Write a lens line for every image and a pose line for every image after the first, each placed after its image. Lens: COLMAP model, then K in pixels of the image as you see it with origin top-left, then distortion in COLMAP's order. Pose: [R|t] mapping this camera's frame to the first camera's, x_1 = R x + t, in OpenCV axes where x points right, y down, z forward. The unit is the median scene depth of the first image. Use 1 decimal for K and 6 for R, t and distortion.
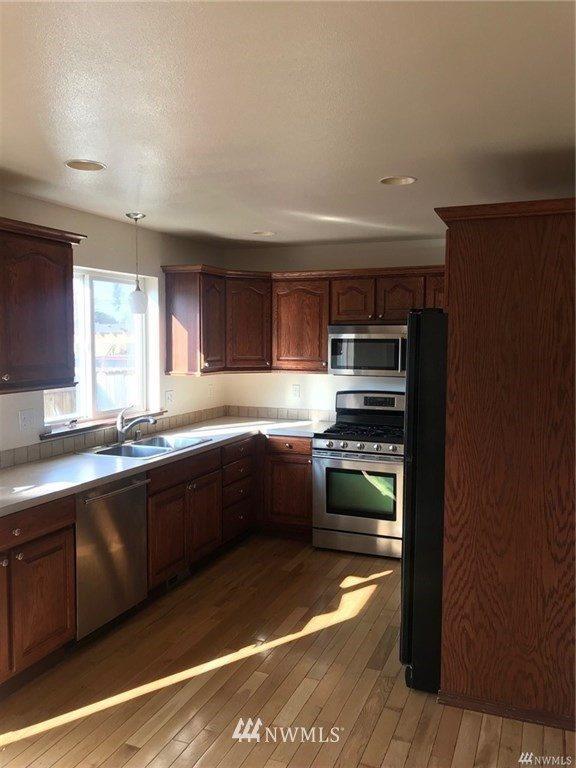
lens RADIAL K [[616.7, 0, 288.0], [0, 616.7, 384.0], [0, 0, 1]] dist [0.010187, -0.069028]
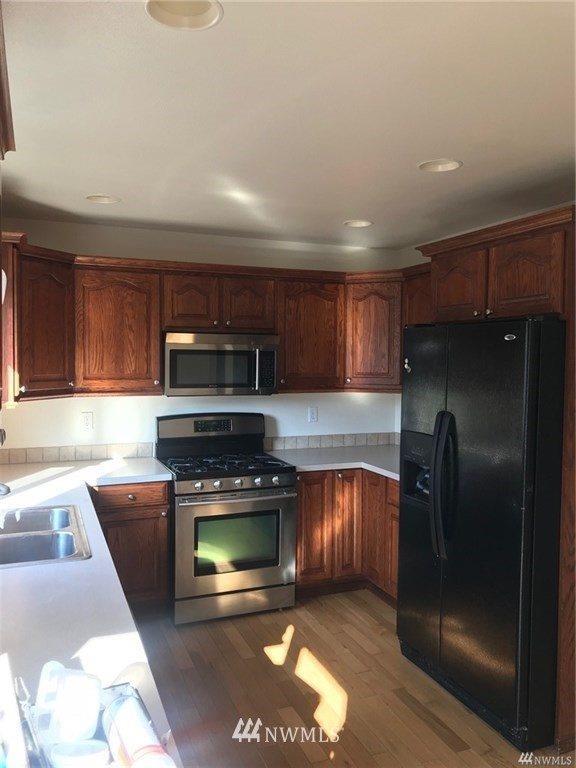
lens RADIAL K [[616.7, 0, 288.0], [0, 616.7, 384.0], [0, 0, 1]] dist [0.010187, -0.069028]
pose [[0.704447, -0.032440, 0.709015, -0.361775], [0.040415, 0.999168, 0.005560, -0.027794], [-0.708605, 0.024738, 0.705172, 0.338854]]
